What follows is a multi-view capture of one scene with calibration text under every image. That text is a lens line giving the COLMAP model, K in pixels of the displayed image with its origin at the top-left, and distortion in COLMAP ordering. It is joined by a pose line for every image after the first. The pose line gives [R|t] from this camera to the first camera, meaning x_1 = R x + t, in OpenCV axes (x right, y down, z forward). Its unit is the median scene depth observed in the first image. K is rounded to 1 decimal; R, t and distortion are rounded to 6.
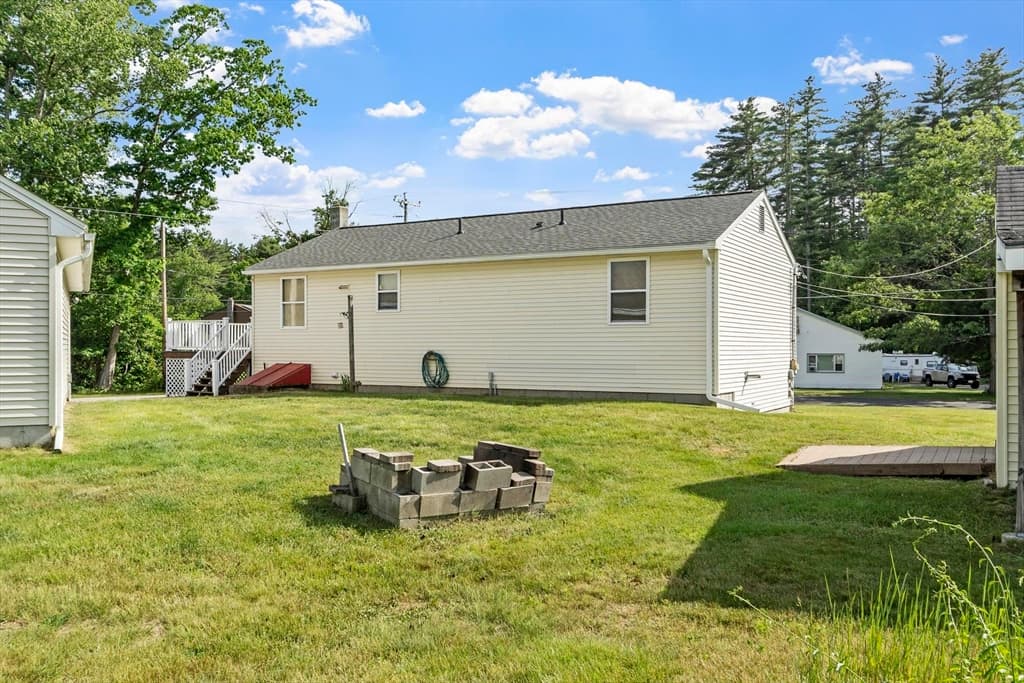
lens RADIAL K [[883.1, 0, 512.0], [0, 883.1, 341.5], [0, 0, 1]] dist [0.012742, 0.006600]
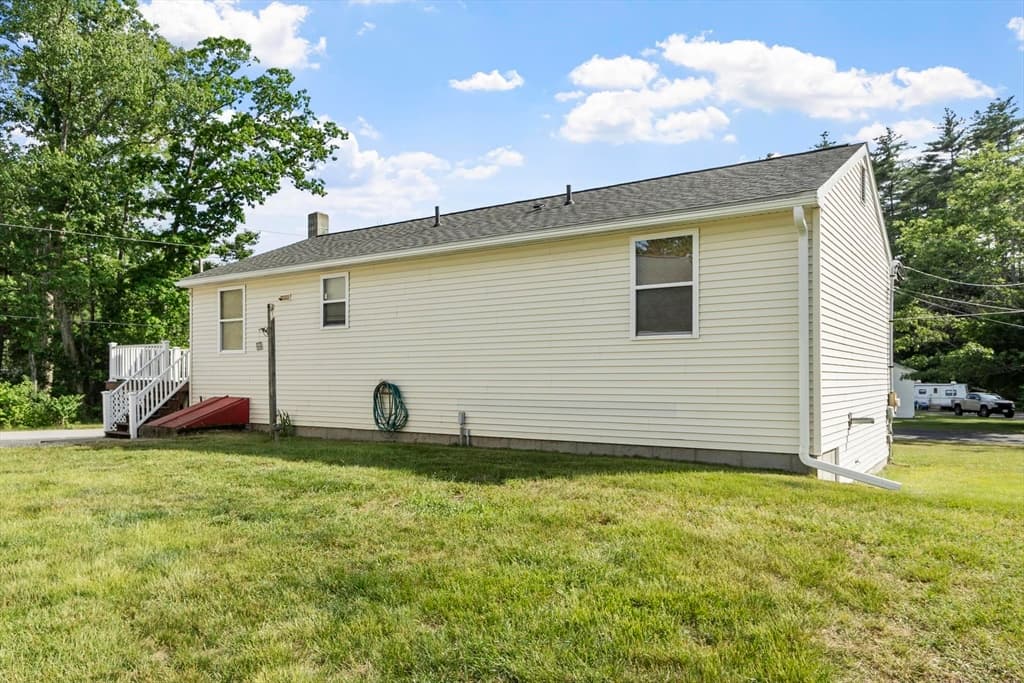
lens RADIAL K [[696.4, 0, 510.1], [0, 696.4, 371.5], [0, 0, 1]] dist [-0.002718, -0.001761]
pose [[0.996893, -0.002027, -0.078746, 0.048097], [0.001820, 0.999995, -0.002706, 0.003962], [0.078751, 0.002555, 0.996891, 0.388266]]
